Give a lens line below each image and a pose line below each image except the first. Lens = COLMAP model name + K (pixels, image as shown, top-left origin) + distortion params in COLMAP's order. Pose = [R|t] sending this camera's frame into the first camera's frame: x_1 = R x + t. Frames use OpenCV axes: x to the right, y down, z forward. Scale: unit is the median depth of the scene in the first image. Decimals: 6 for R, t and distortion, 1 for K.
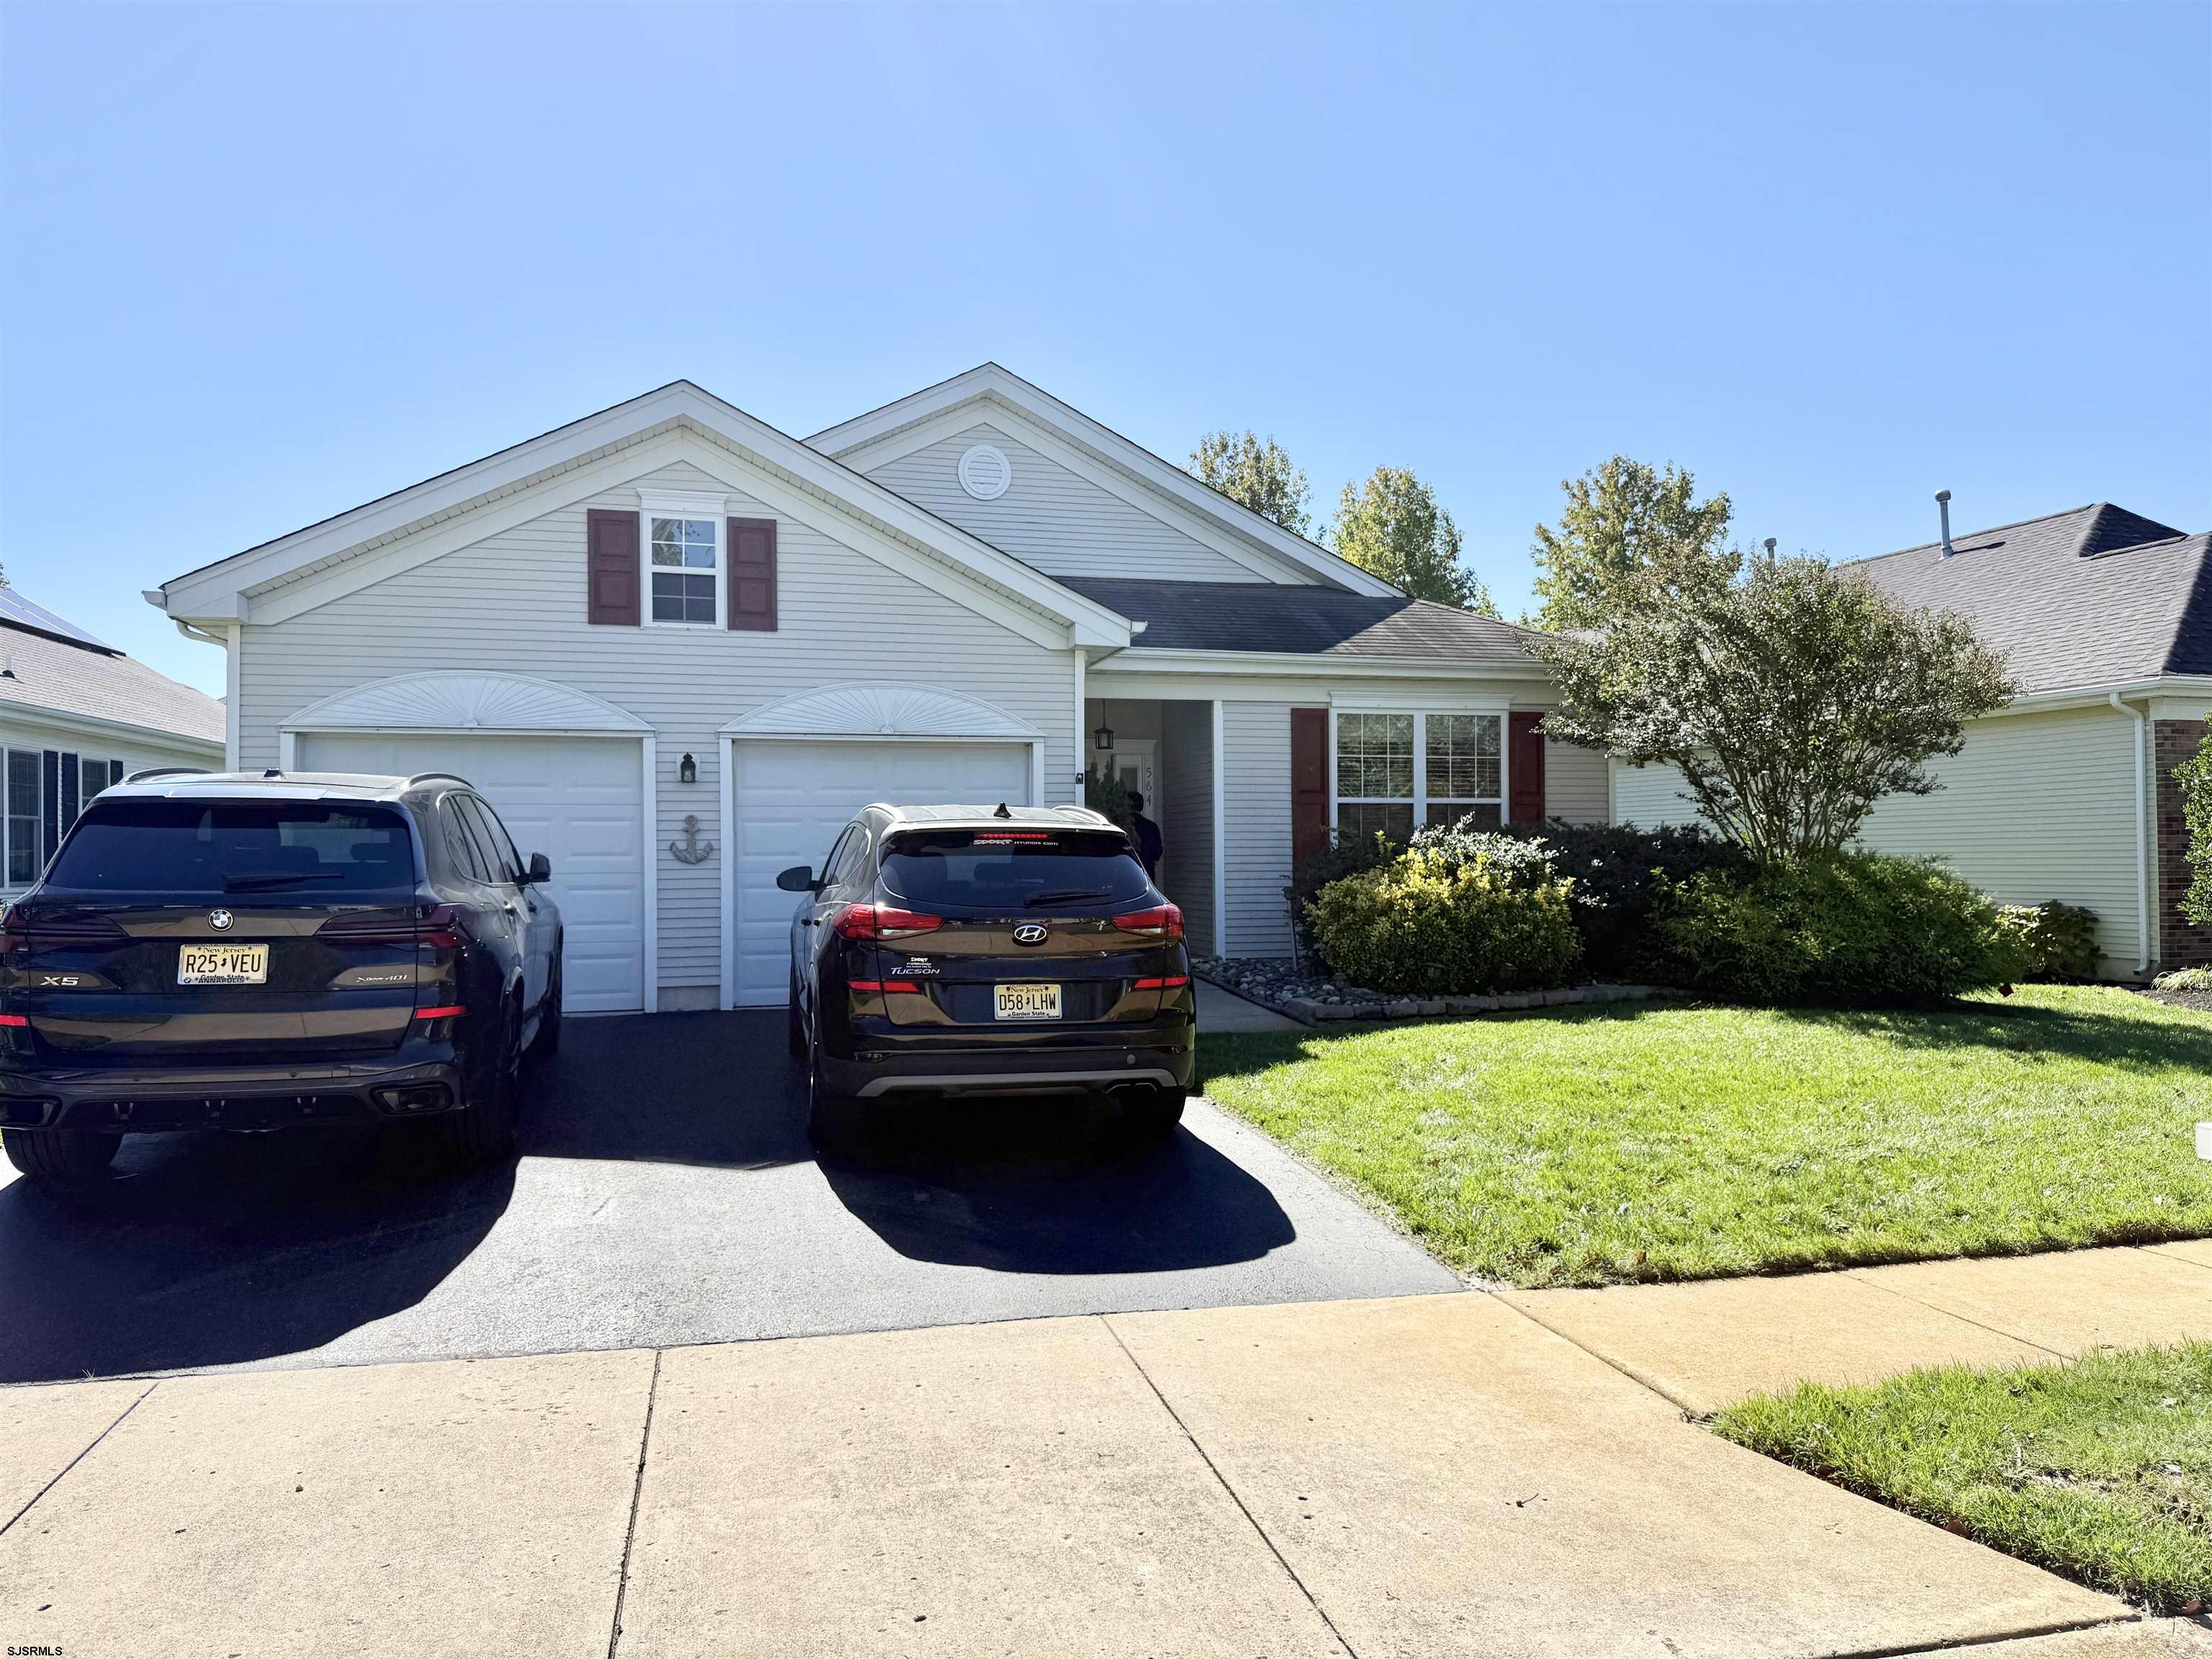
lens RADIAL K [[1541.7, 0, 1108.2], [0, 1541.7, 840.0], [0, 0, 1]] dist [0.028517, -0.015494]
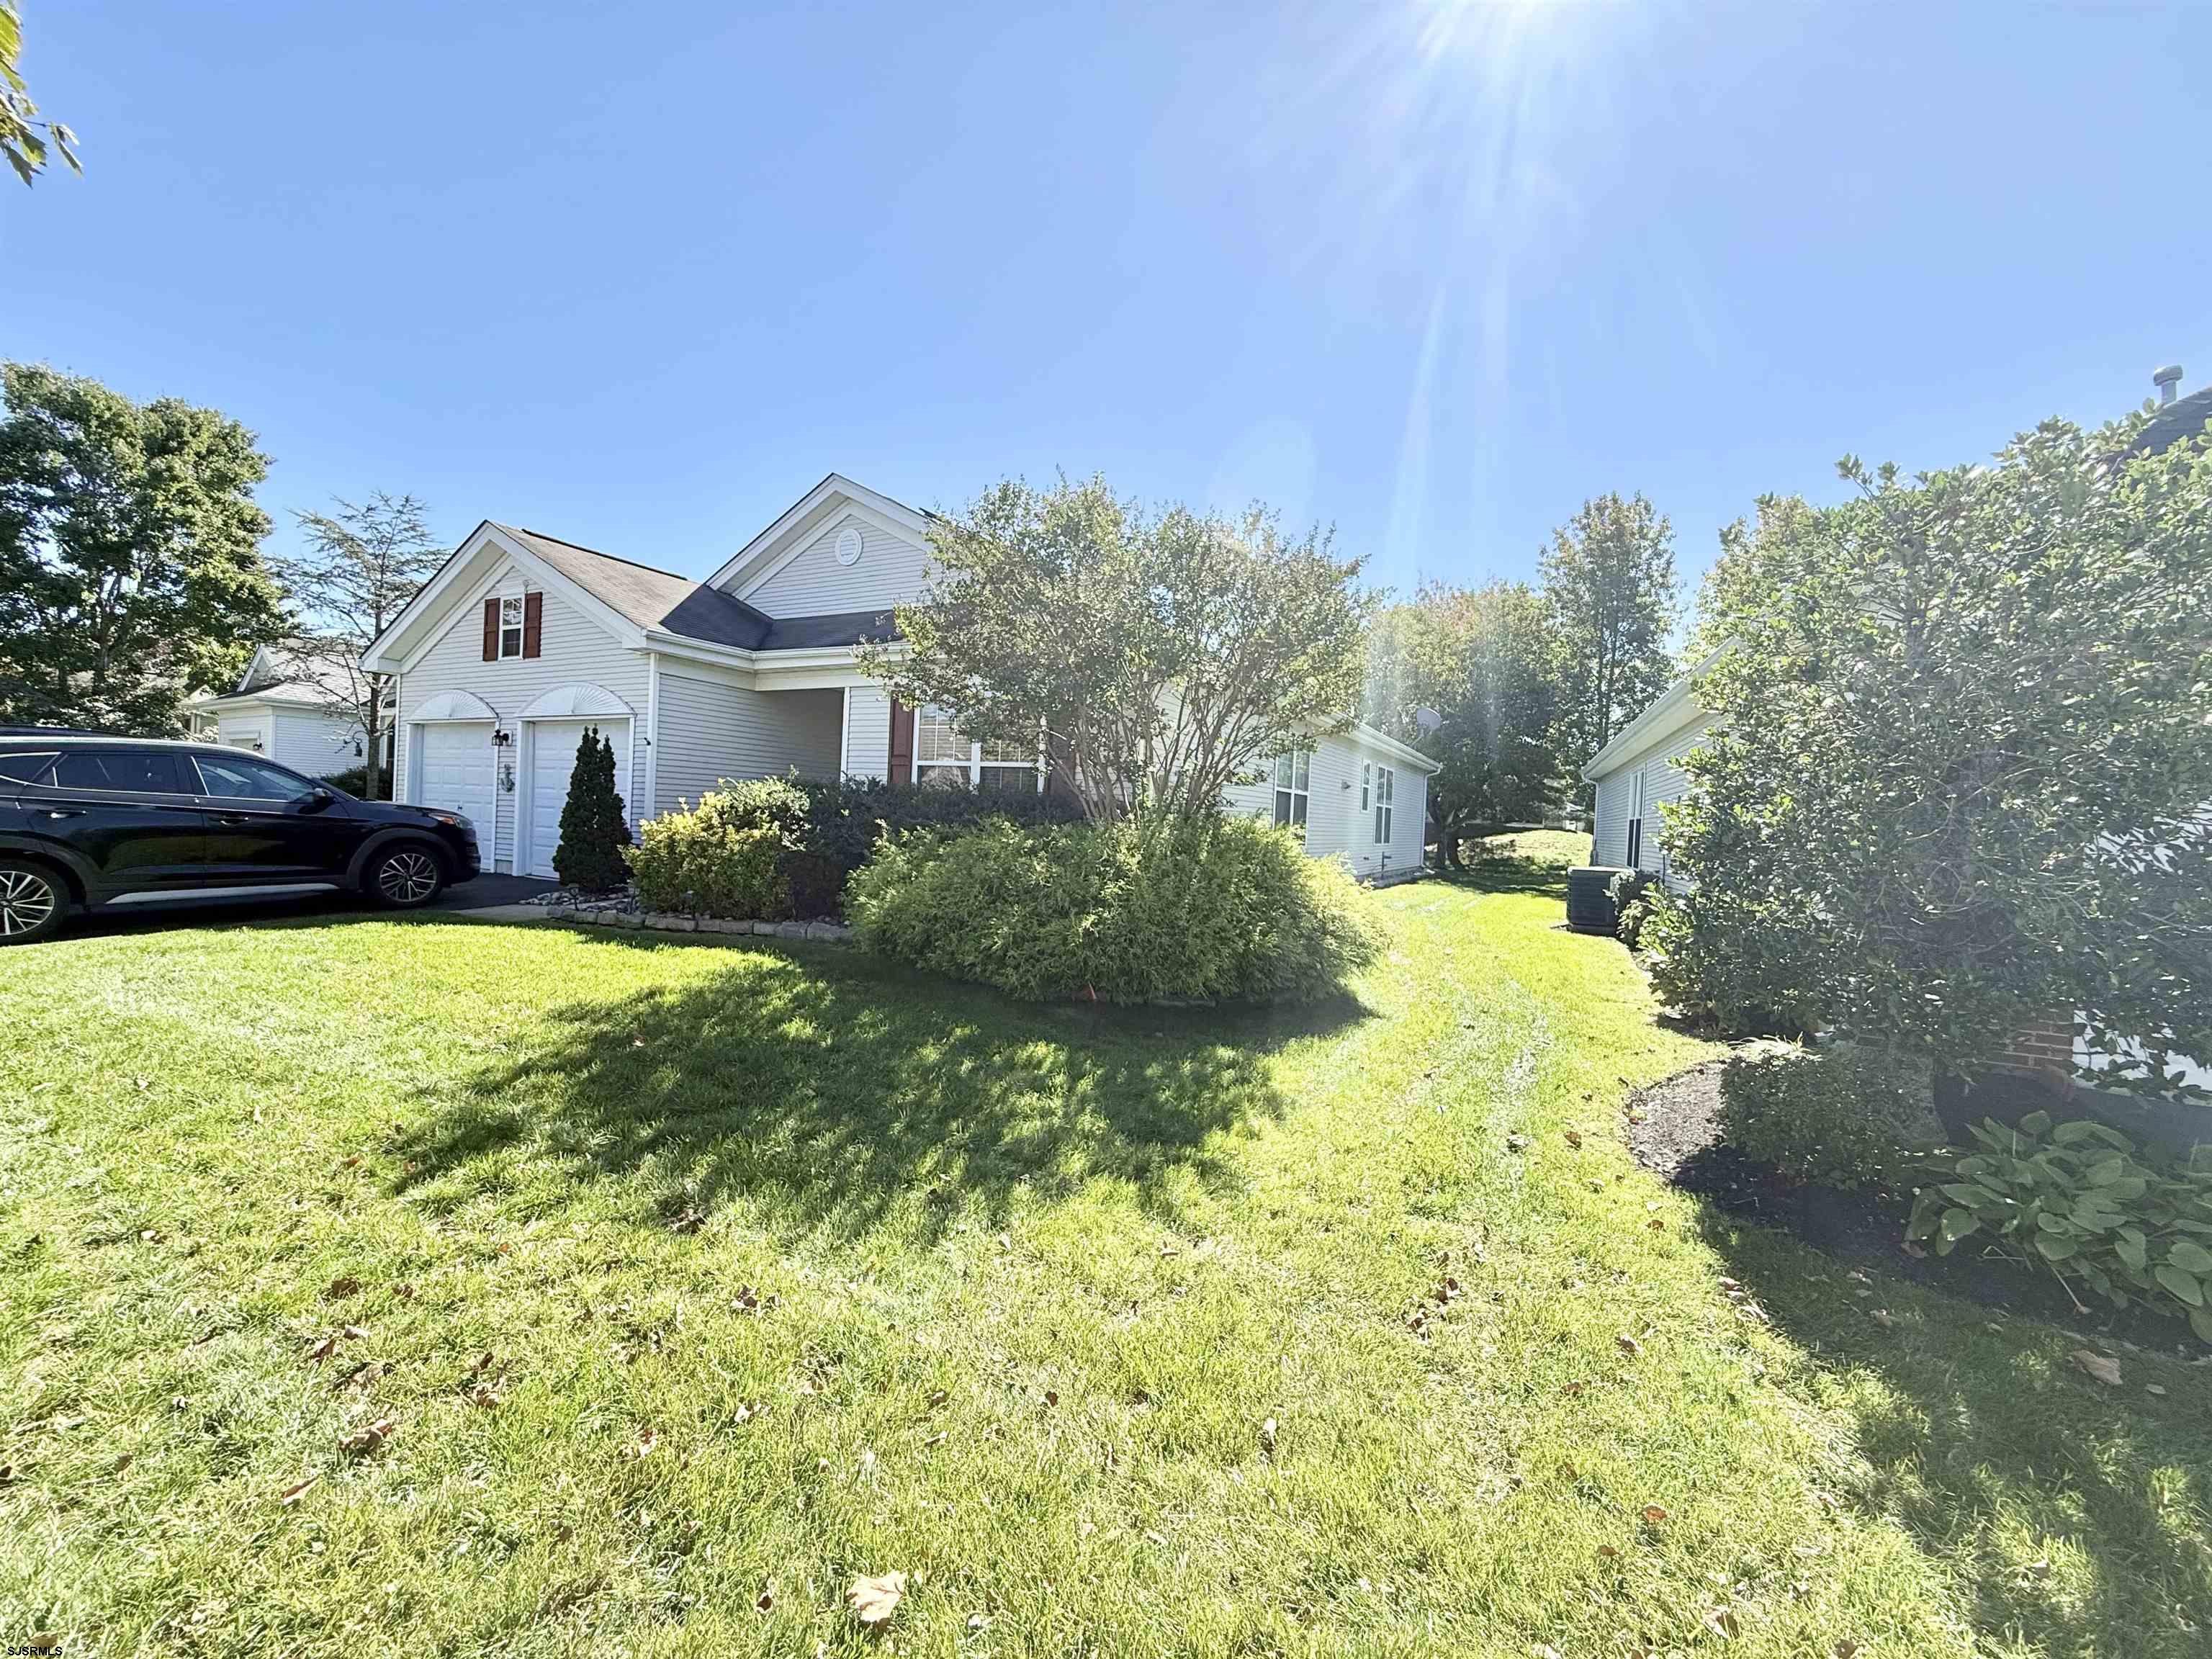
lens RADIAL K [[878.8, 0, 1098.6], [0, 878.8, 825.2], [0, 0, 1]] dist [-0.003828, 0.000524]
pose [[0.736056, 0.044575, -0.675452, 0.908487], [-0.039605, 0.998956, 0.022765, 0.003634], [0.675761, 0.009995, 0.737053, 0.706949]]
